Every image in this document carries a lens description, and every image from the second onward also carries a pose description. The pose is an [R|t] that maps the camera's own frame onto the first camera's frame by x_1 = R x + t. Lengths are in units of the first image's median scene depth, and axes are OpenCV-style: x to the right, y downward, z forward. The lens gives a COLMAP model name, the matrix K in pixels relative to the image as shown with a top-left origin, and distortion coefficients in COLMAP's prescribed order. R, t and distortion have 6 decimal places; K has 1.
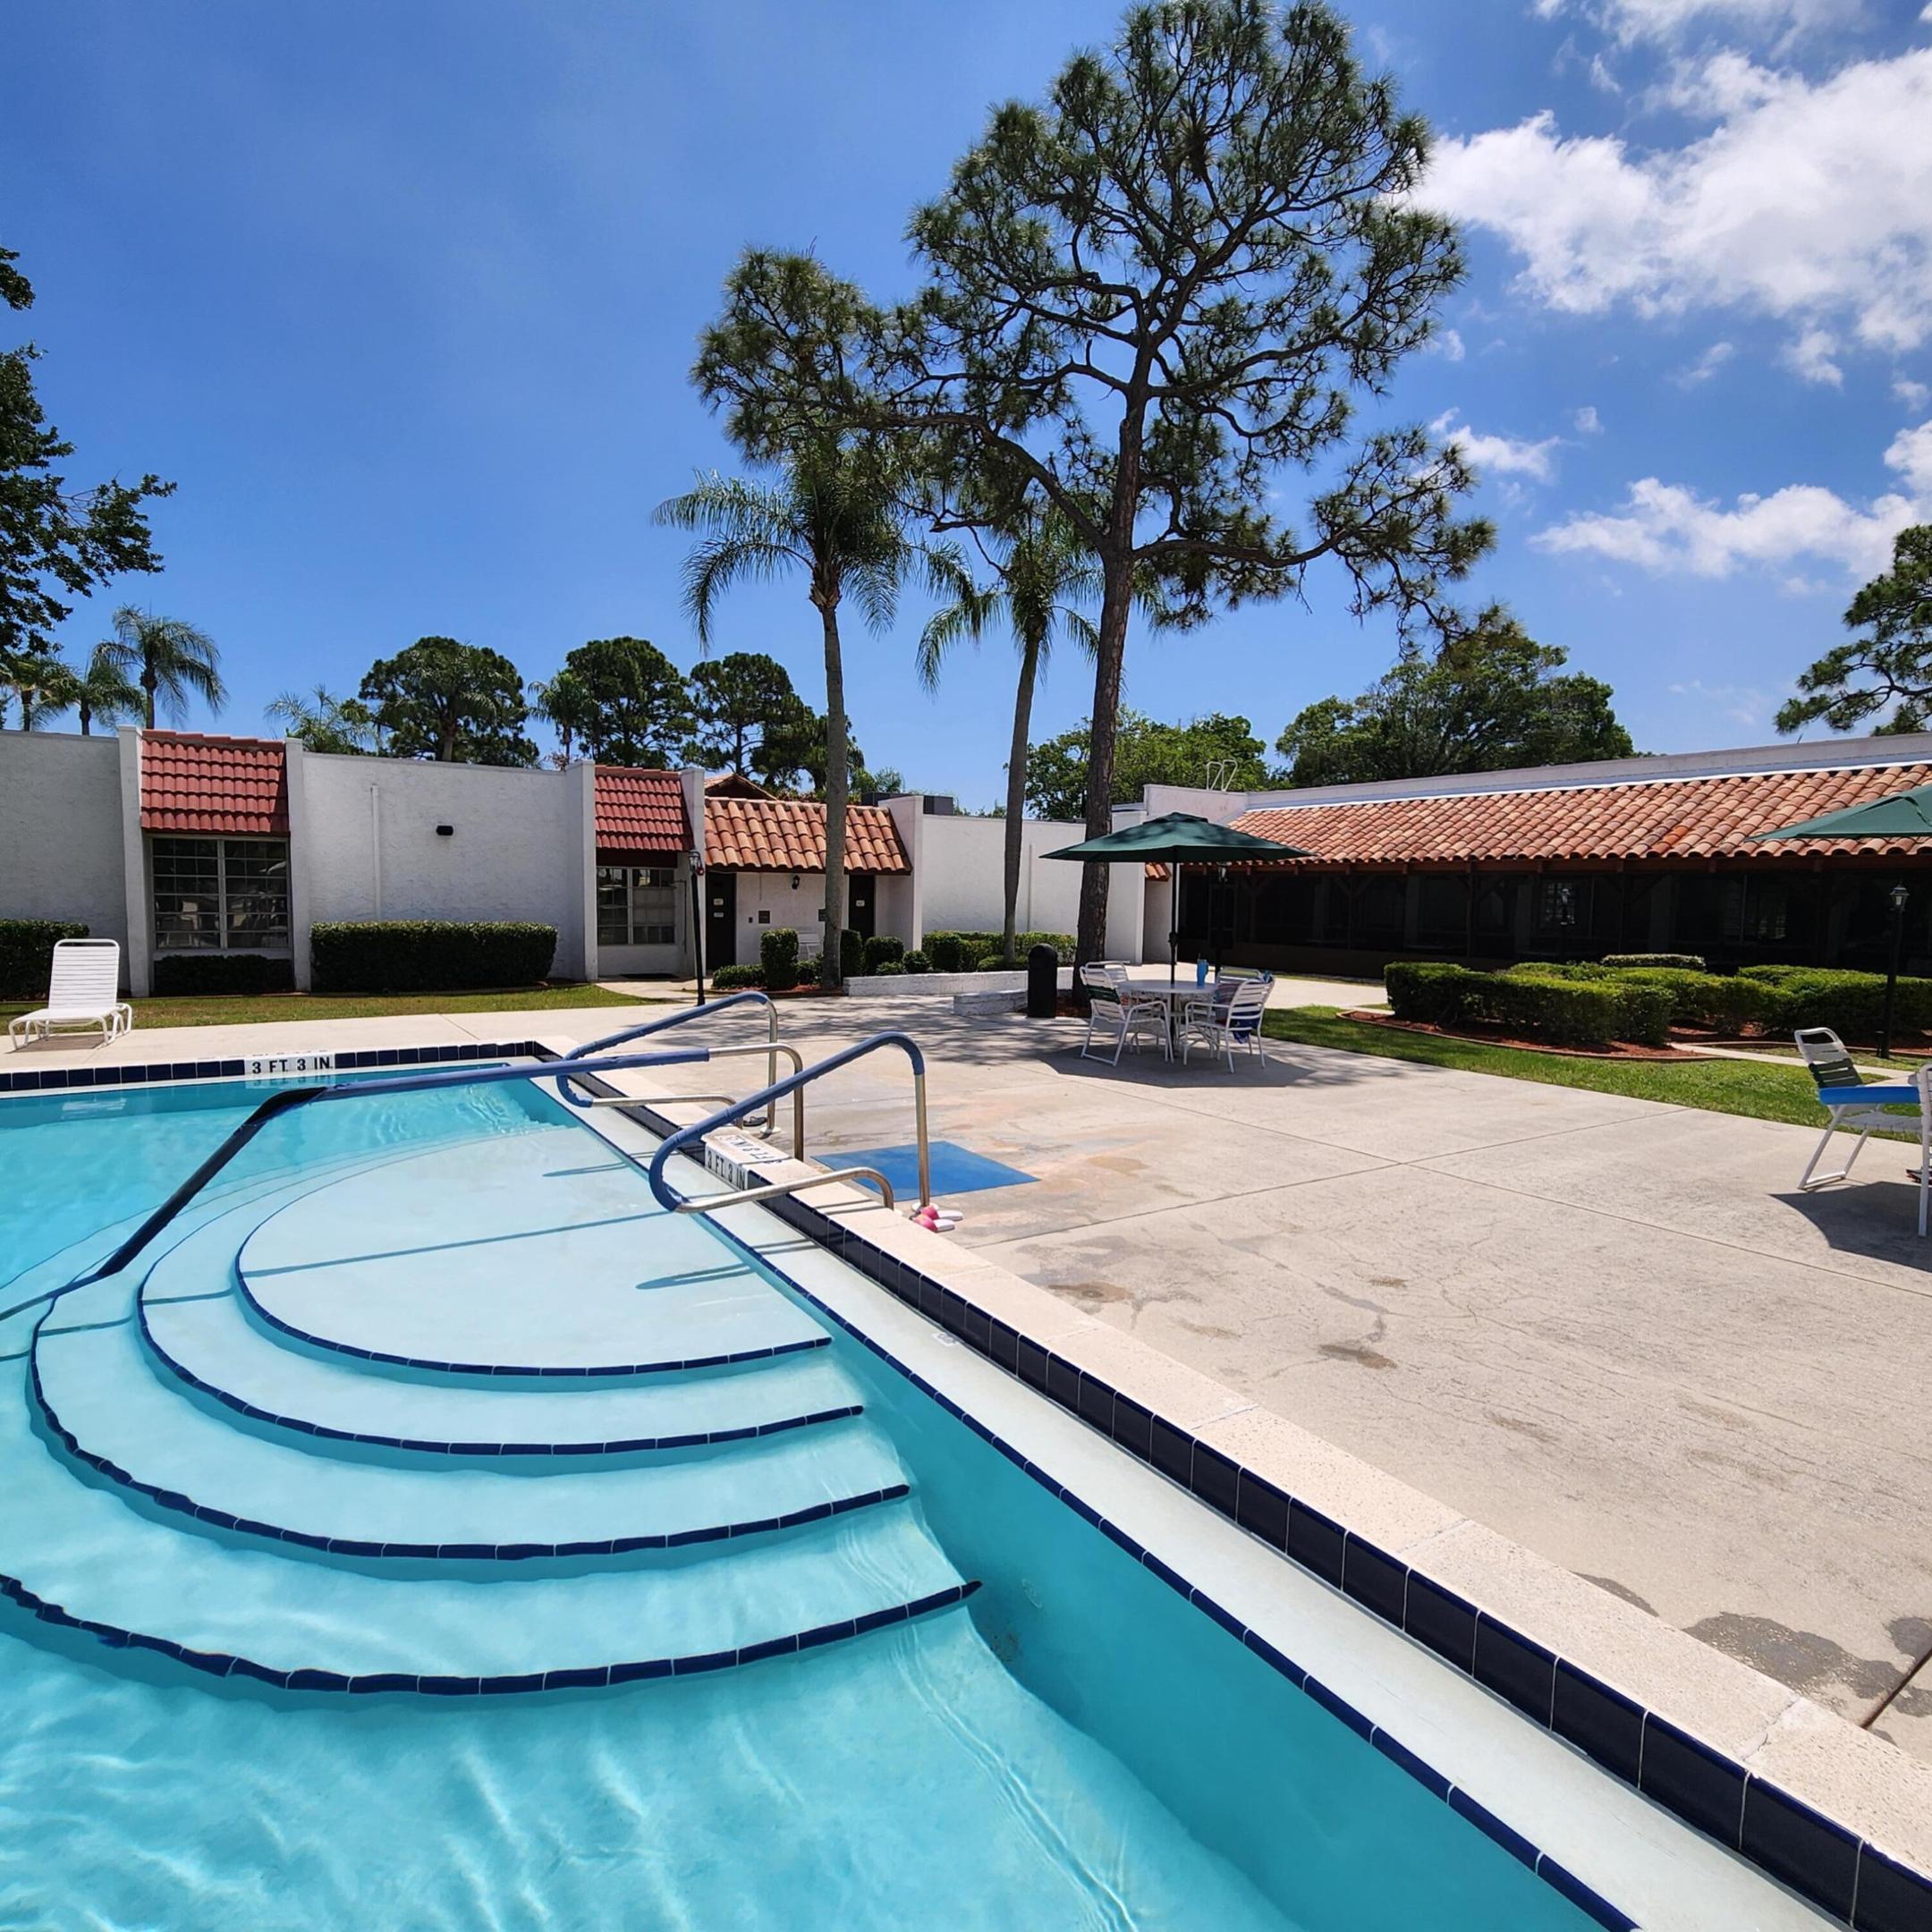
lens RADIAL K [[1053.8, 0, 958.9], [0, 1053.8, 965.1], [0, 0, 1]] dist [0.004425, -0.000305]
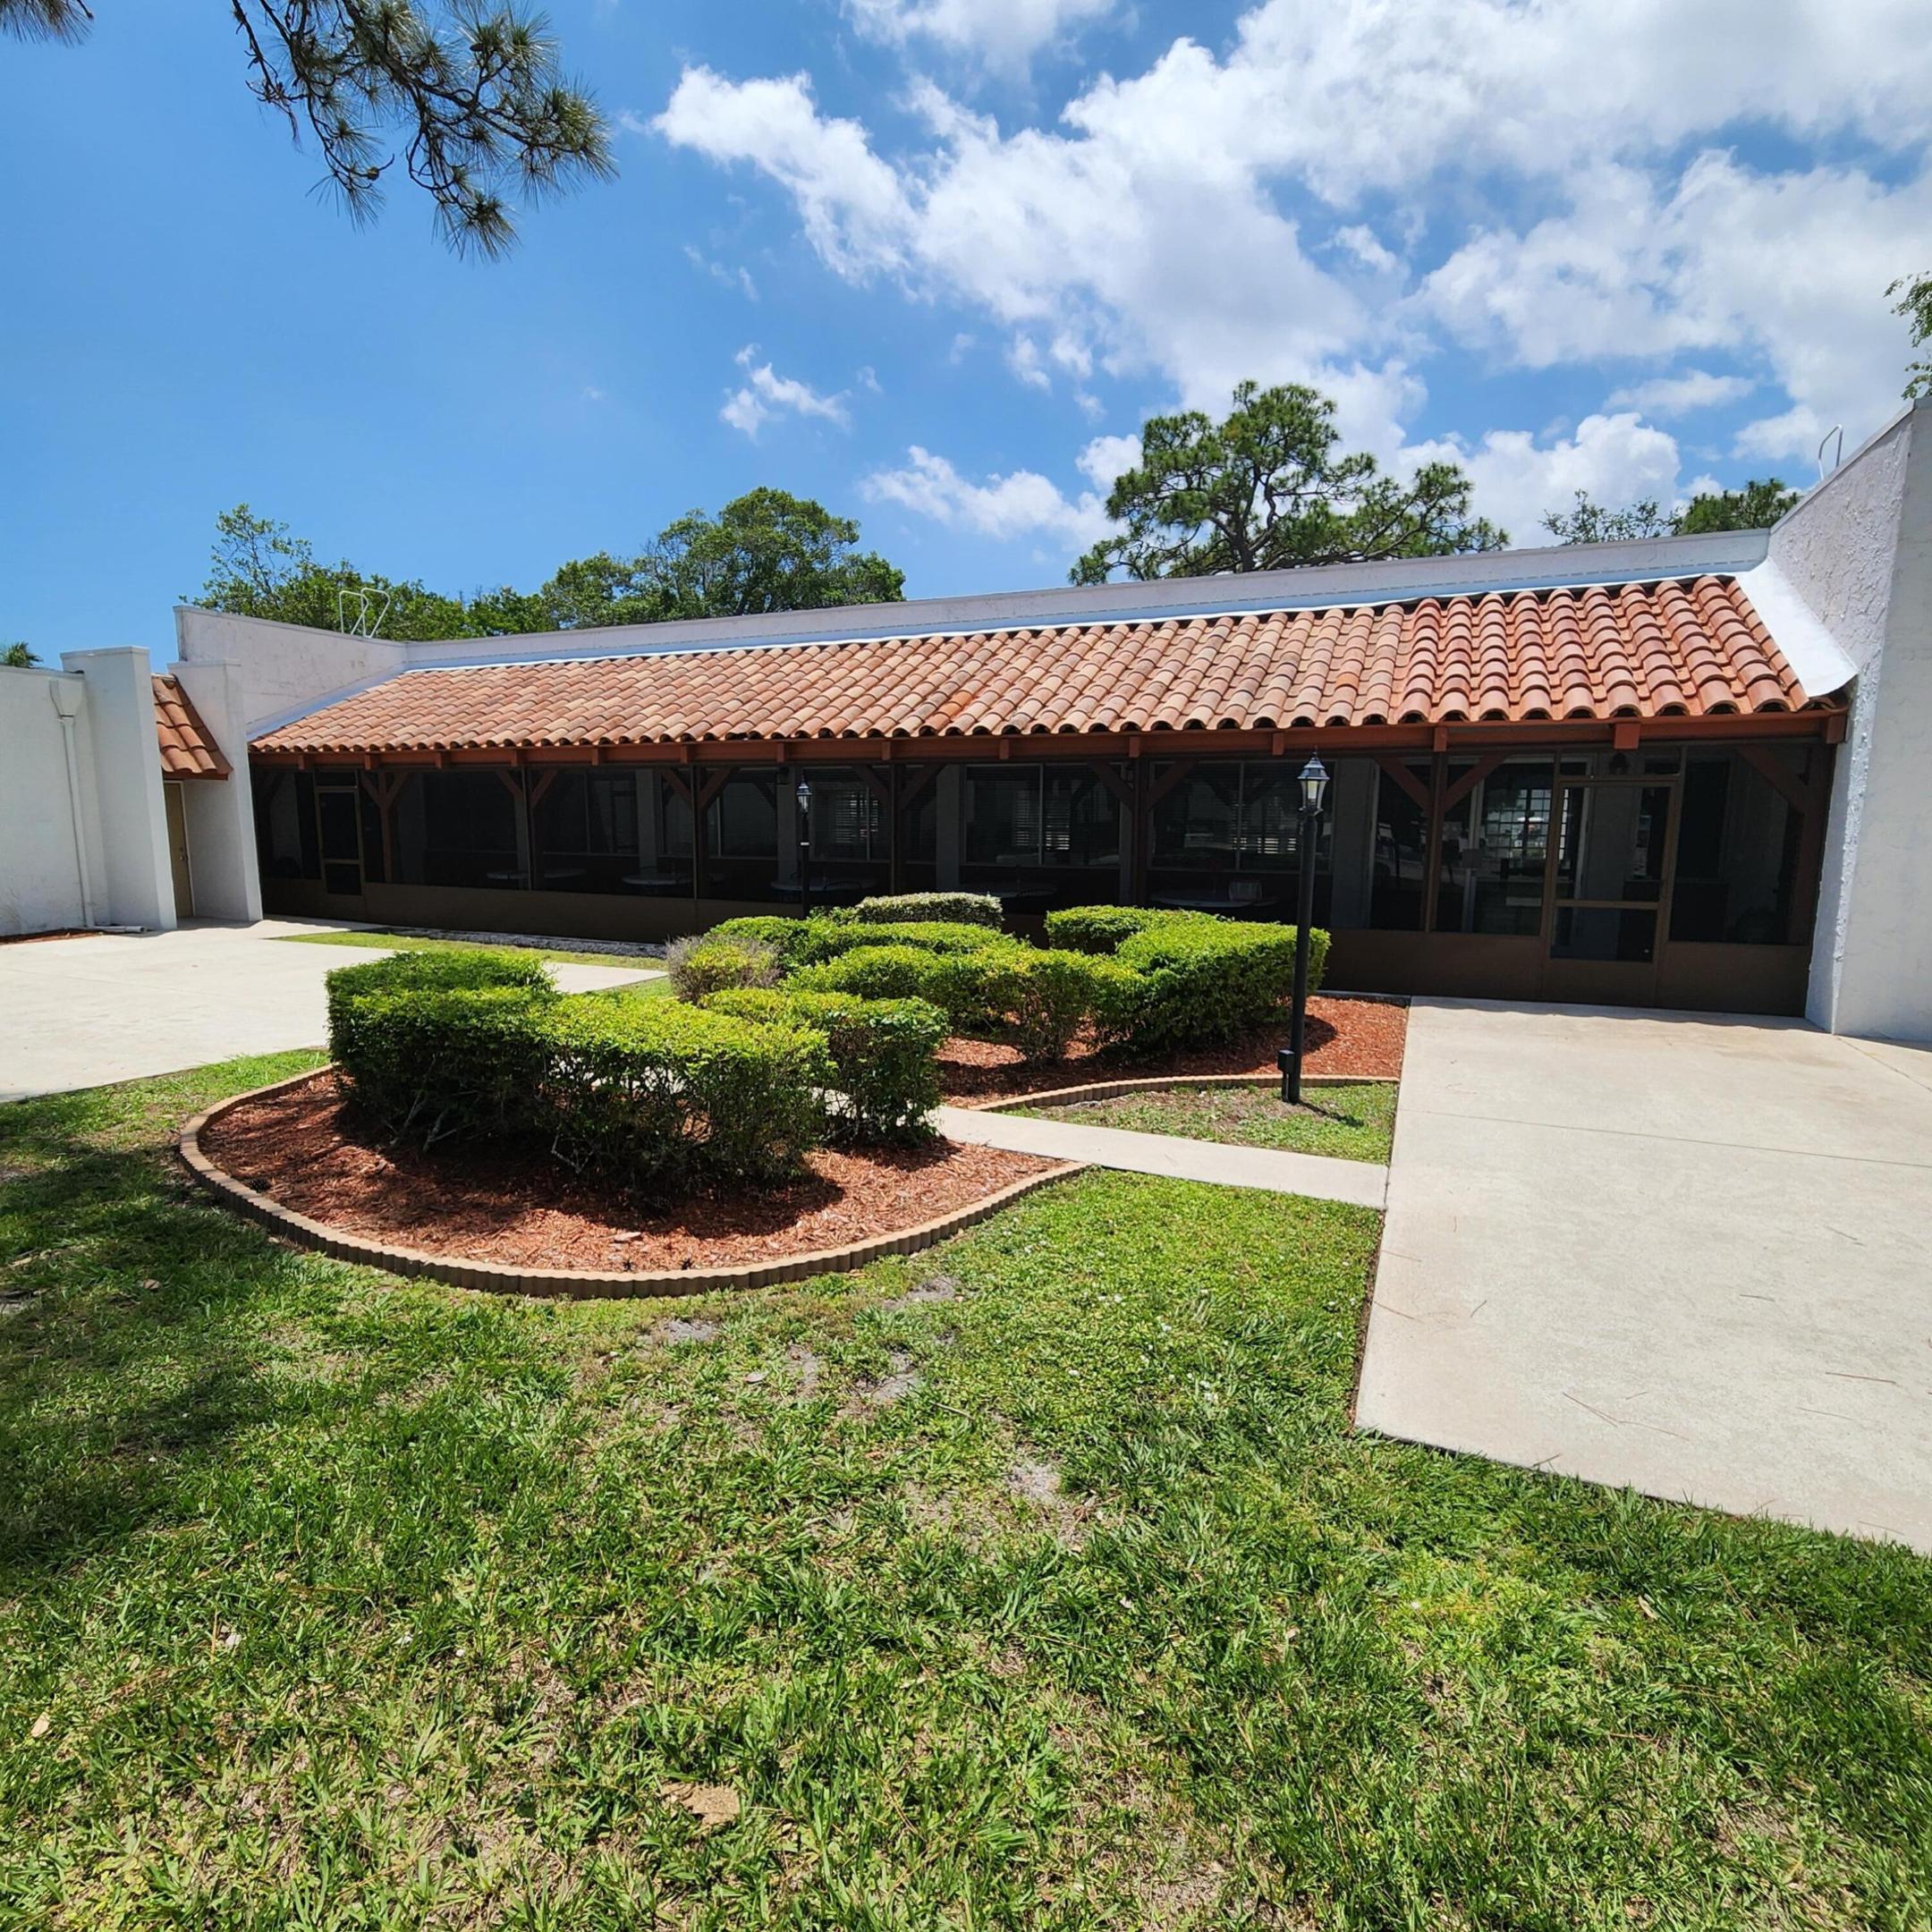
lens RADIAL K [[1053.8, 0, 964.4], [0, 1053.8, 970.2], [0, 0, 1]] dist [0.004425, -0.000305]
pose [[0.835153, -0.088847, 0.542794, 0.286366], [0.043857, 0.994482, 0.095304, -0.018955], [-0.548266, -0.055788, 0.834441, 0.404363]]
